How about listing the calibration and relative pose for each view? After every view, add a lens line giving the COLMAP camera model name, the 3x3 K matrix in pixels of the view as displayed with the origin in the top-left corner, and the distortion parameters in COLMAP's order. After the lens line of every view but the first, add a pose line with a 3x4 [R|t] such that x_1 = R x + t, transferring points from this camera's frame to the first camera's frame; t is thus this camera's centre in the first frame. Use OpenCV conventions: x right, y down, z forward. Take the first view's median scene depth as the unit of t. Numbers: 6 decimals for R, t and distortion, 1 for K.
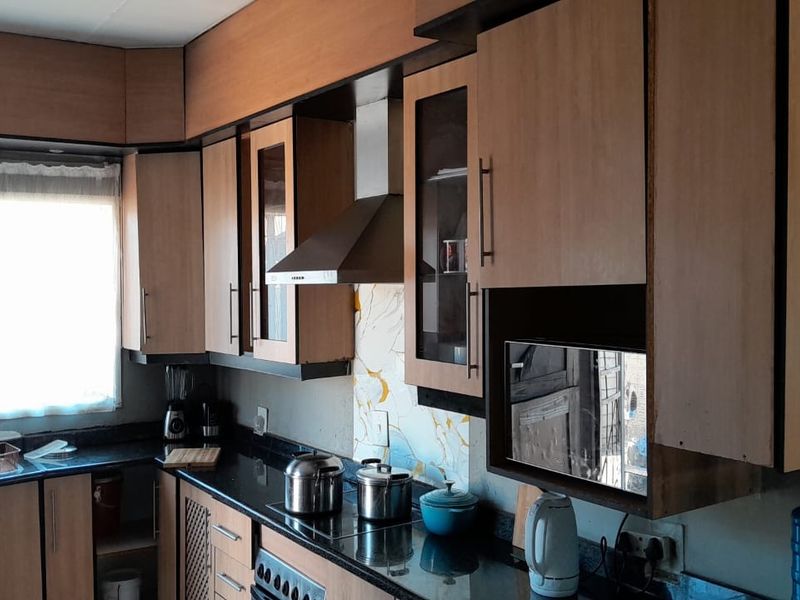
lens RADIAL K [[798.5, 0, 400.0], [0, 798.5, 300.0], [0, 0, 1]] dist [0.013652, -0.158360]
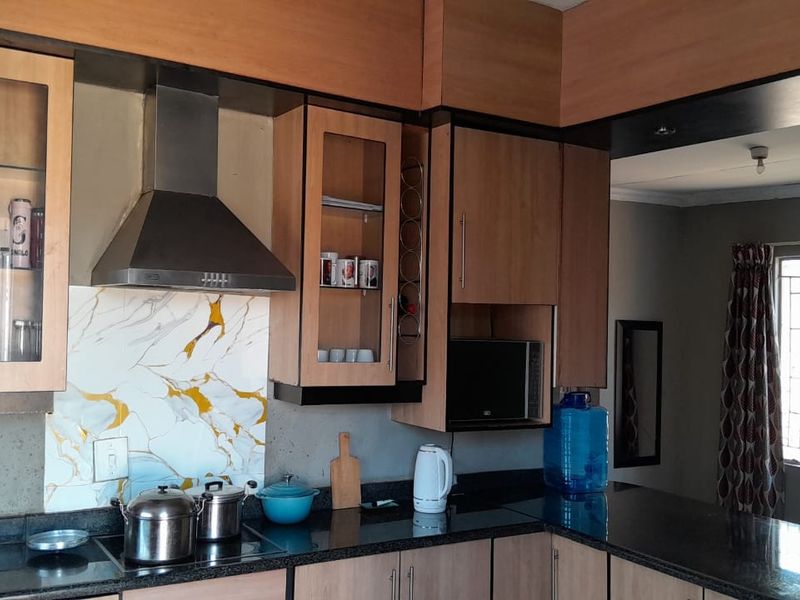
lens RADIAL K [[824.8, 0, 399.4], [0, 824.8, 317.4], [0, 0, 1]] dist [-0.016016, -0.024437]
pose [[0.059926, 0.014111, 0.998103, -0.672236], [-0.007219, 0.999880, -0.013703, 0.015742], [-0.998177, -0.006384, 0.060021, 0.492290]]
